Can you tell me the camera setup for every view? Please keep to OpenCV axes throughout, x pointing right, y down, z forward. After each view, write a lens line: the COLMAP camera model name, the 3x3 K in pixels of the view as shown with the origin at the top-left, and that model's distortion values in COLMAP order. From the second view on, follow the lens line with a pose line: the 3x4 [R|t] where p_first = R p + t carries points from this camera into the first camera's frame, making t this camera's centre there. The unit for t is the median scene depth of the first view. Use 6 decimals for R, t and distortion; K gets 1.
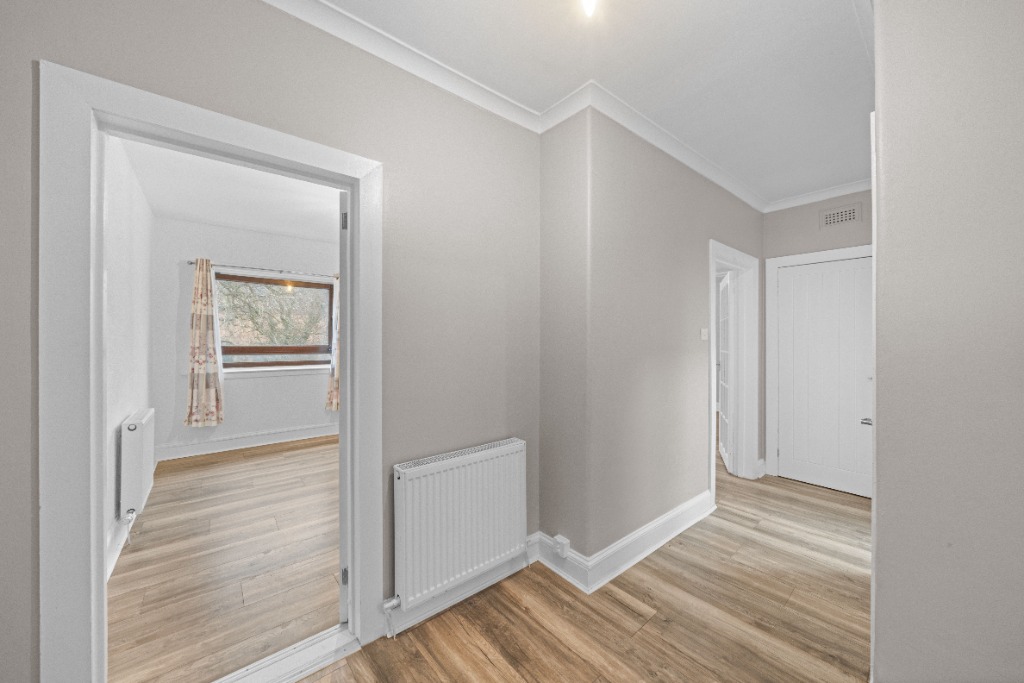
lens RADIAL K [[363.4, 0, 511.6], [0, 363.4, 342.0], [0, 0, 1]] dist [-0.003601, 0.000111]
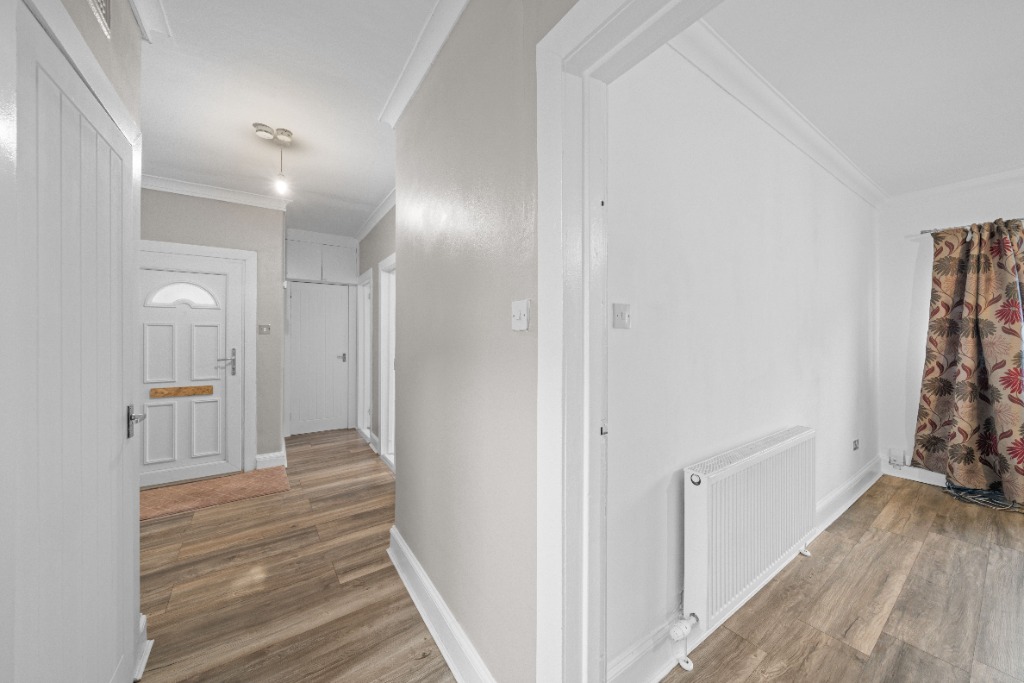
lens RADIAL K [[363.4, 0, 513.0], [0, 363.4, 339.4], [0, 0, 1]] dist [-0.003601, 0.000111]
pose [[-0.086934, 0.007900, -0.996183, 1.304844], [-0.001861, 0.999966, 0.008092, 0.001577], [0.996212, 0.002557, -0.086916, 1.464958]]
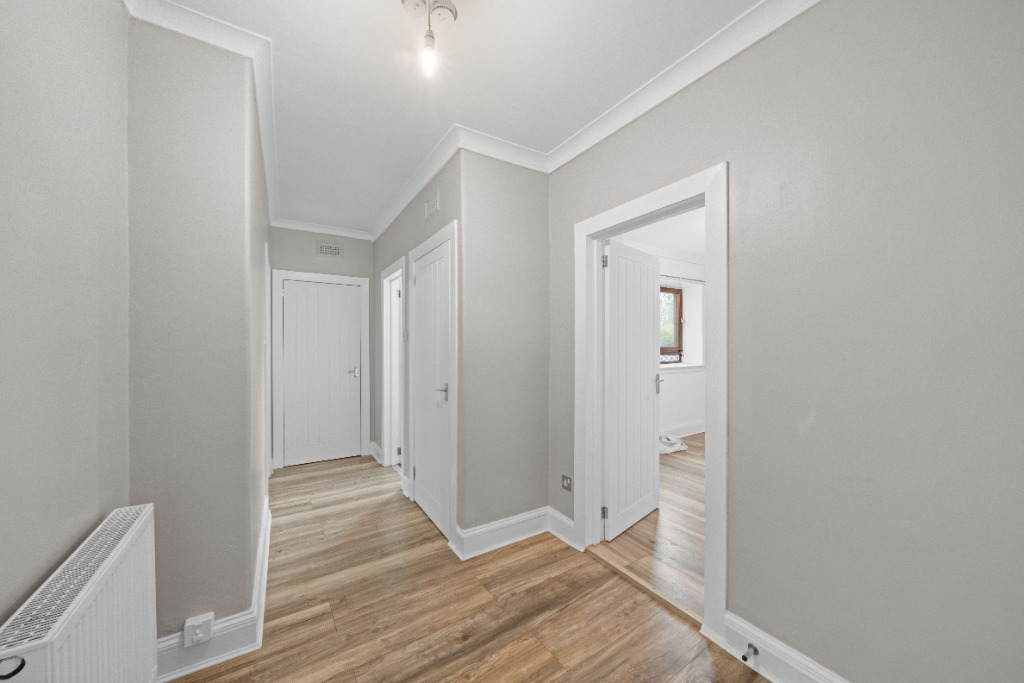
lens RADIAL K [[363.4, 0, 511.2], [0, 363.4, 346.8], [0, 0, 1]] dist [-0.003601, 0.000111]
pose [[0.117605, 0.003026, 0.993056, -0.530741], [-0.001026, 0.999995, -0.002925, 0.005625], [-0.993060, -0.000675, 0.117607, 0.320140]]
